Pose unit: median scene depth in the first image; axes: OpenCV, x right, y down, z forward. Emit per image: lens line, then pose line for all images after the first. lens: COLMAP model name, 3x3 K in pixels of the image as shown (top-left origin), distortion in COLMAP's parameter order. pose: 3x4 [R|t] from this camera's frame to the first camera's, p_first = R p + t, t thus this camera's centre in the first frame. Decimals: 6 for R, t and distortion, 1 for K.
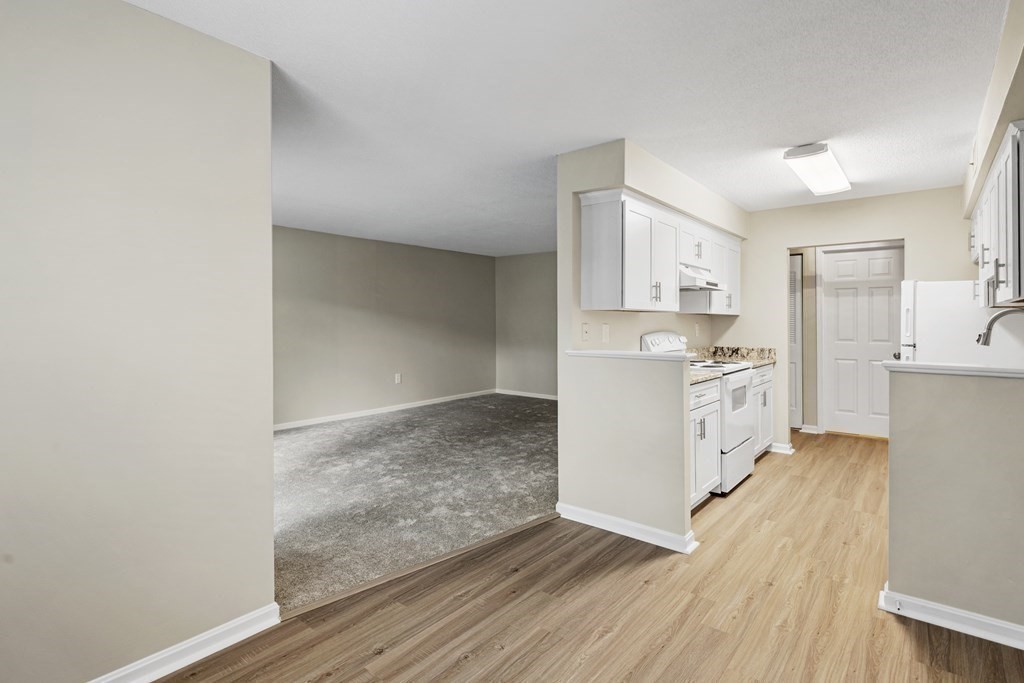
lens RADIAL K [[514.5, 0, 518.9], [0, 514.5, 321.9], [0, 0, 1]] dist [-0.003693, -0.000520]
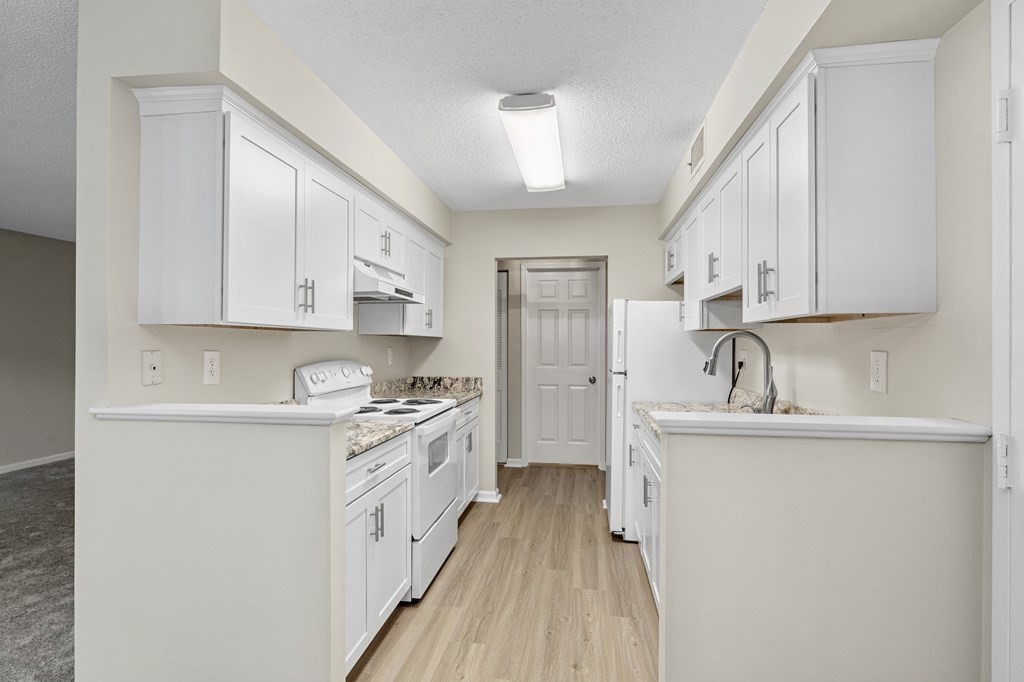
lens RADIAL K [[514.5, 0, 518.9], [0, 514.5, 321.4], [0, 0, 1]] dist [-0.003693, -0.000520]
pose [[0.856324, 0.024108, 0.515877, 0.140633], [-0.001743, 0.999039, -0.043795, -0.003200], [-0.516437, 0.036603, 0.855543, 0.301084]]
